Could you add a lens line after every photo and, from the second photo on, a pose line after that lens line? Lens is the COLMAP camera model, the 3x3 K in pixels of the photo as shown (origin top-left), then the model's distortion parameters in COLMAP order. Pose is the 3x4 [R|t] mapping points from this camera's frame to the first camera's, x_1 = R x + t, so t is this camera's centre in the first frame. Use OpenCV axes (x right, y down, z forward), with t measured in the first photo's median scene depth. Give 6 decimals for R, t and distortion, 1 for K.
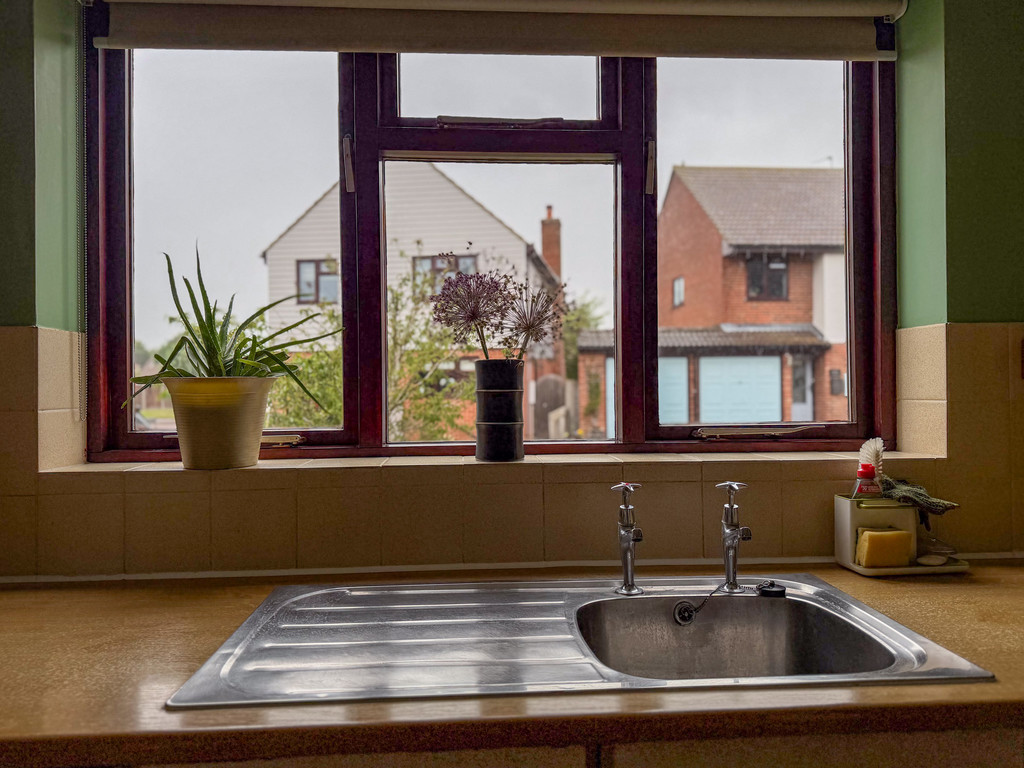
lens RADIAL K [[730.2, 0, 509.3], [0, 730.2, 381.6], [0, 0, 1]] dist [0.007410, -0.000125]
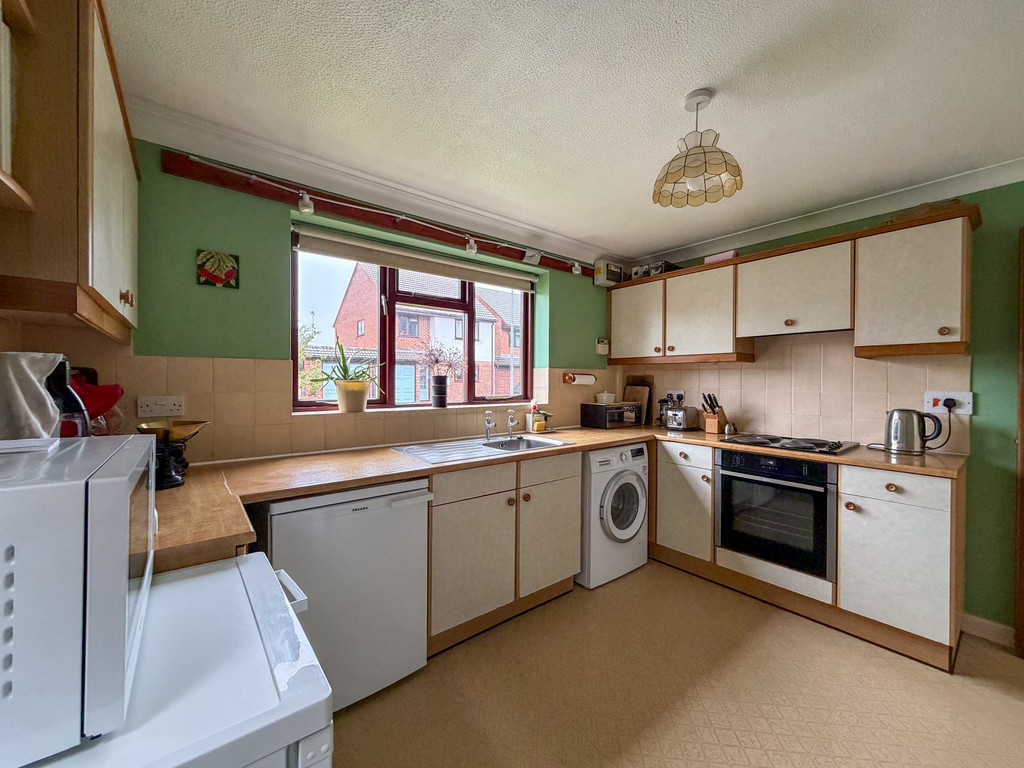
lens RADIAL K [[411.0, 0, 512.0], [0, 411.0, 384.0], [0, 0, 1]] dist [0.006528, -0.006435]
pose [[0.813582, 0.006916, 0.581409, -0.744119], [-0.016855, 0.999790, 0.011694, -0.019238], [-0.581206, -0.019314, 0.813527, -0.592031]]
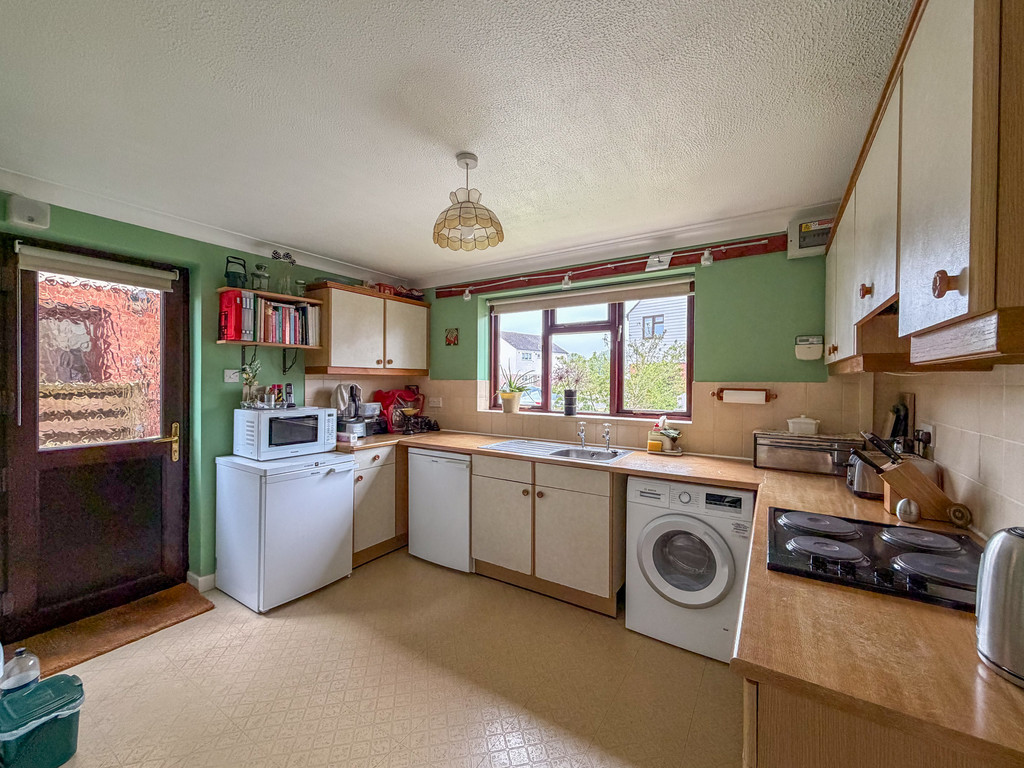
lens RADIAL K [[411.0, 0, 512.0], [0, 411.0, 384.0], [0, 0, 1]] dist [0.006528, -0.006435]
pose [[0.805790, 0.020026, -0.591863, 0.959668], [-0.011372, 0.999767, 0.018345, -0.089514], [0.592093, -0.008051, 0.805830, -0.881316]]
